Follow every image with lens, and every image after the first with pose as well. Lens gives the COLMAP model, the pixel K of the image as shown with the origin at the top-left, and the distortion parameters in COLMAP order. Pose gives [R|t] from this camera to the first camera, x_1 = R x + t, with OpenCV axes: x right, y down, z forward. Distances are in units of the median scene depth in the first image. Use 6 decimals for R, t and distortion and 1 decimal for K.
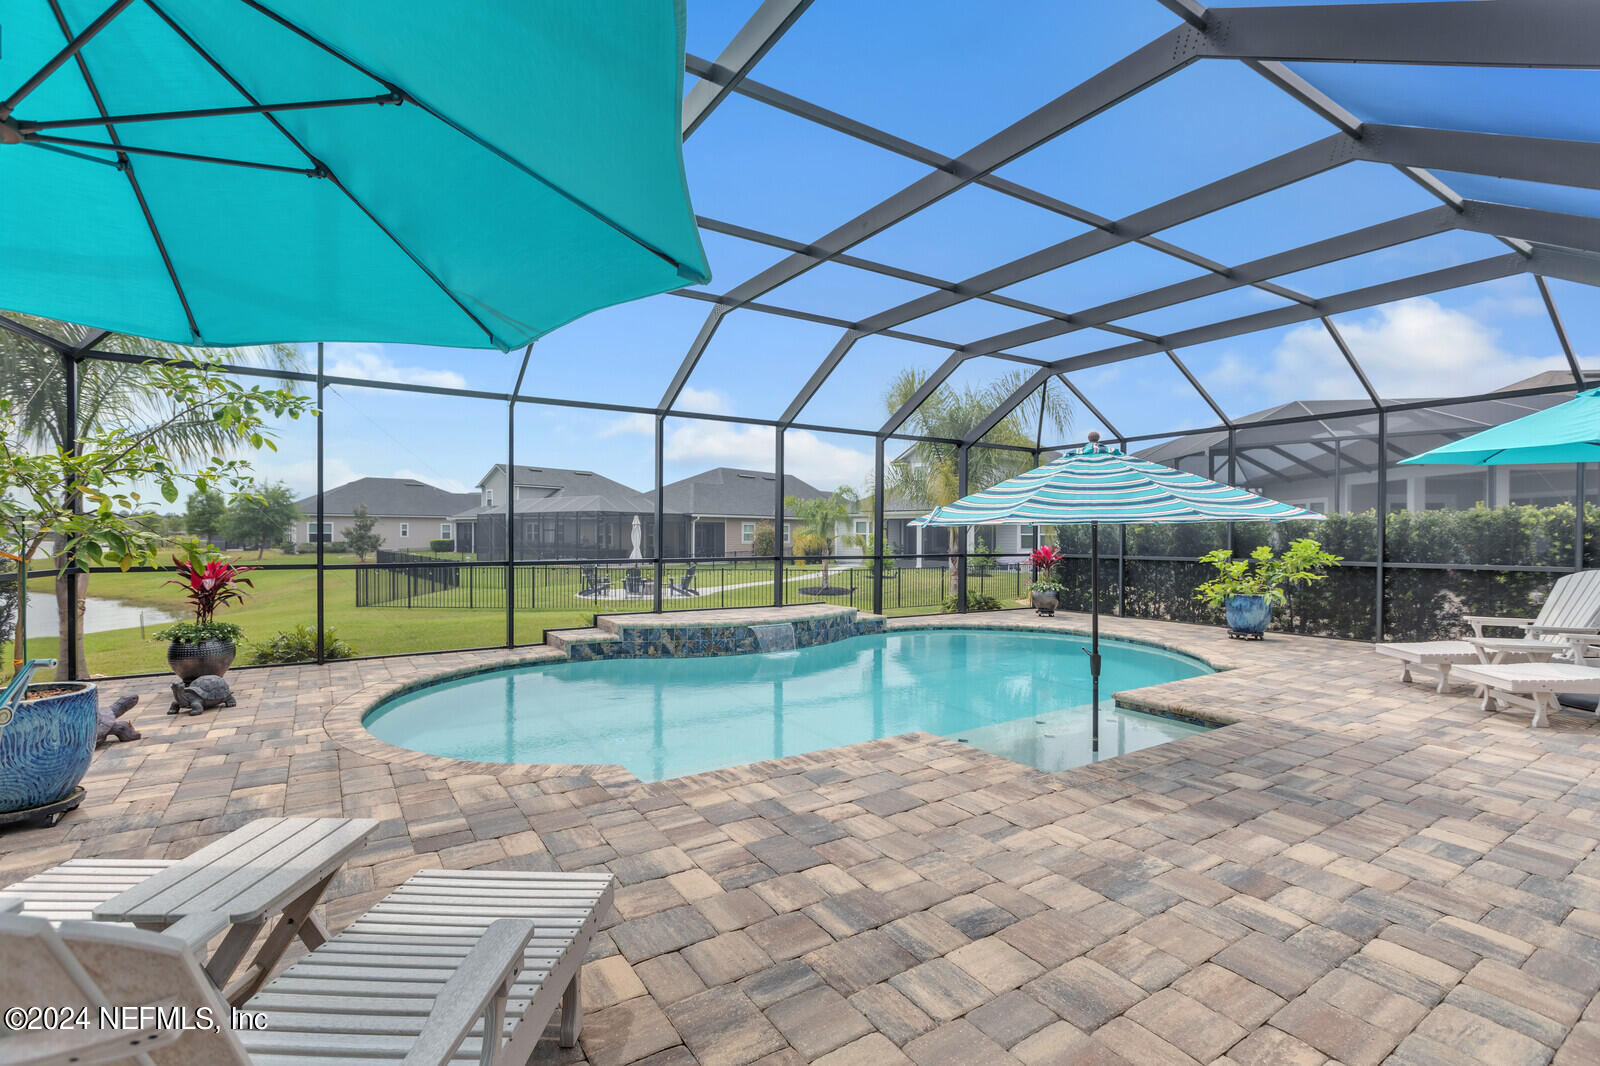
lens RADIAL K [[727.5, 0, 789.0], [0, 727.5, 534.9], [0, 0, 1]] dist [0.001036, -0.000225]
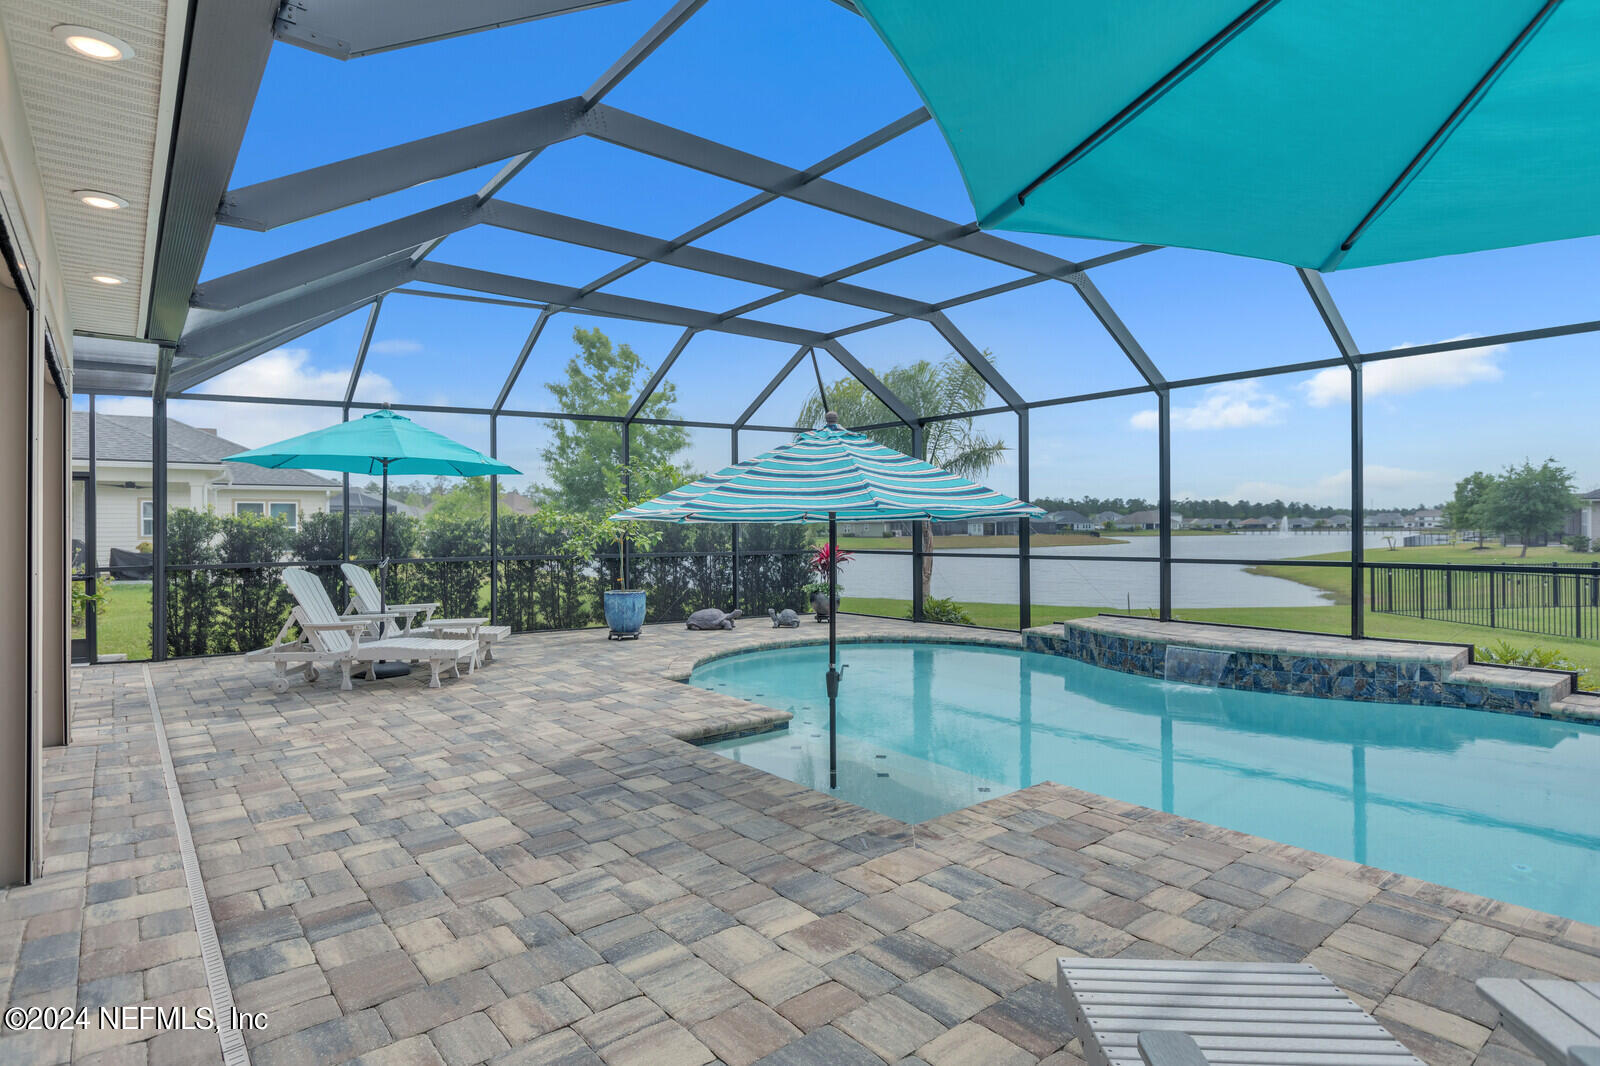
lens RADIAL K [[851.6, 0, 794.3], [0, 851.6, 532.9], [0, 0, 1]] dist [0.003558, -0.000482]
pose [[0.093756, -0.001019, -0.995595, 0.873738], [0.007769, 0.999970, -0.000292, 0.000972], [0.995565, -0.007707, 0.093761, 0.535534]]
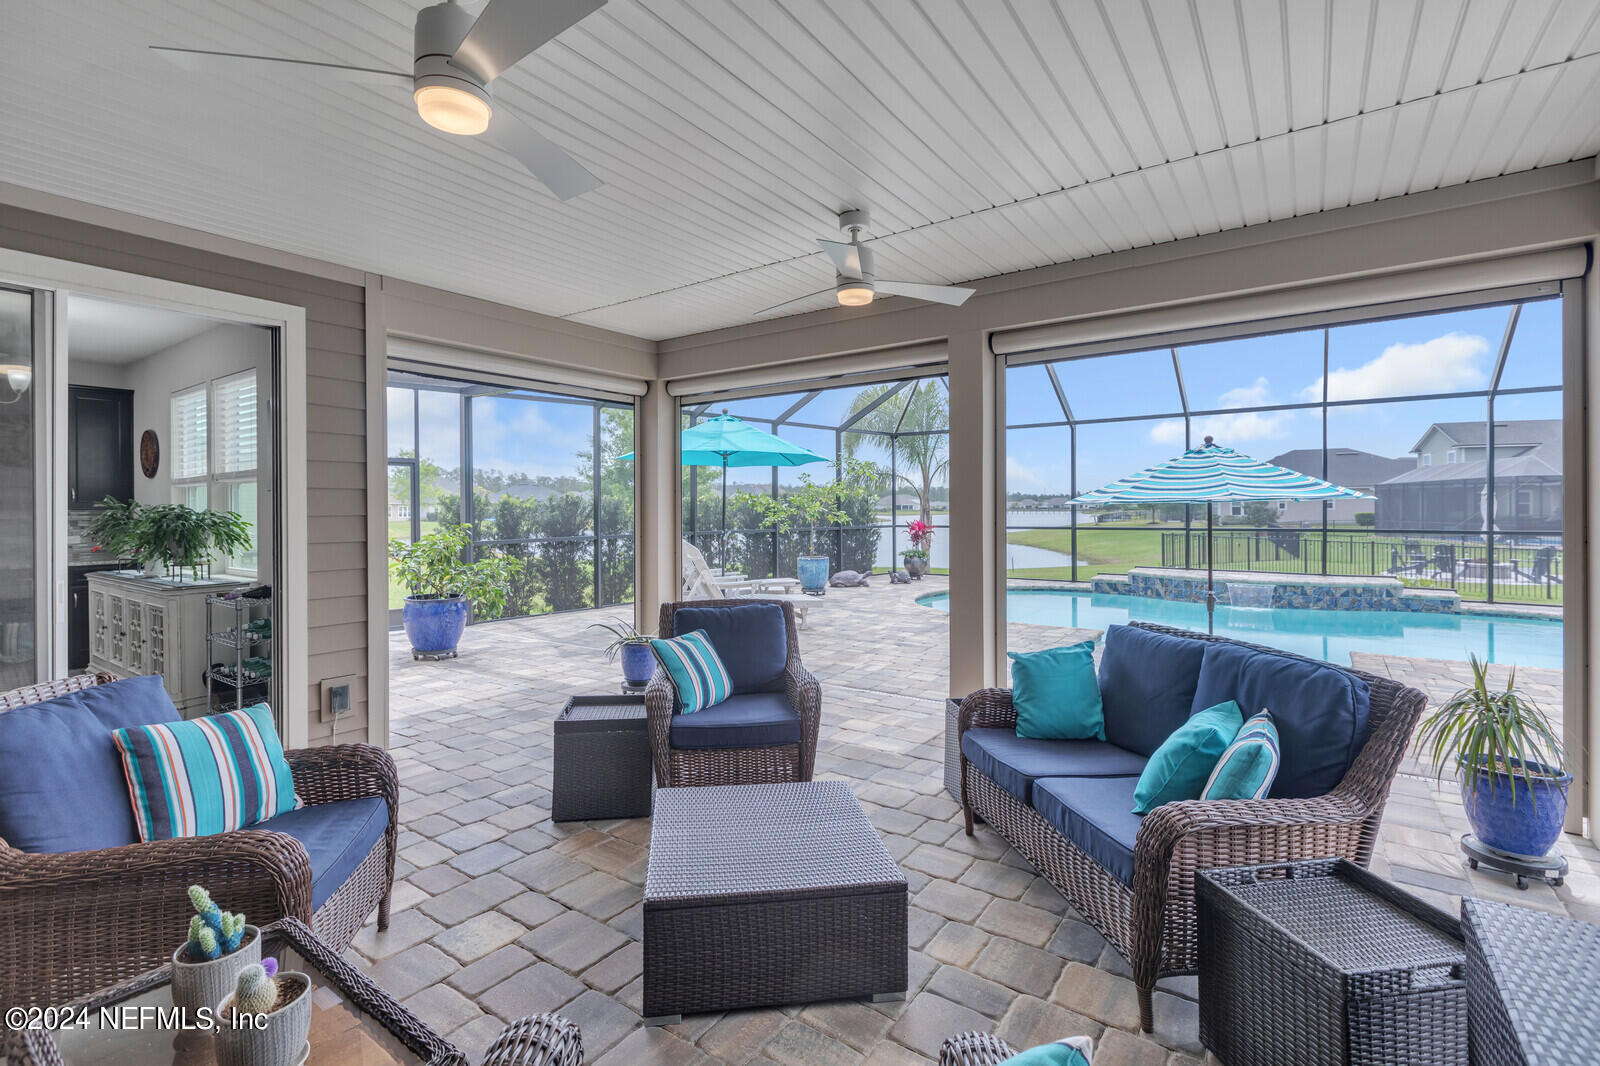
lens RADIAL K [[727.5, 0, 802.2], [0, 727.5, 517.3], [0, 0, 1]] dist [0.001036, -0.000225]
pose [[0.366616, 0.007078, -0.930345, 0.891972], [0.007889, 0.999911, 0.010715, -0.008022], [0.930339, -0.011268, 0.366528, -0.148439]]
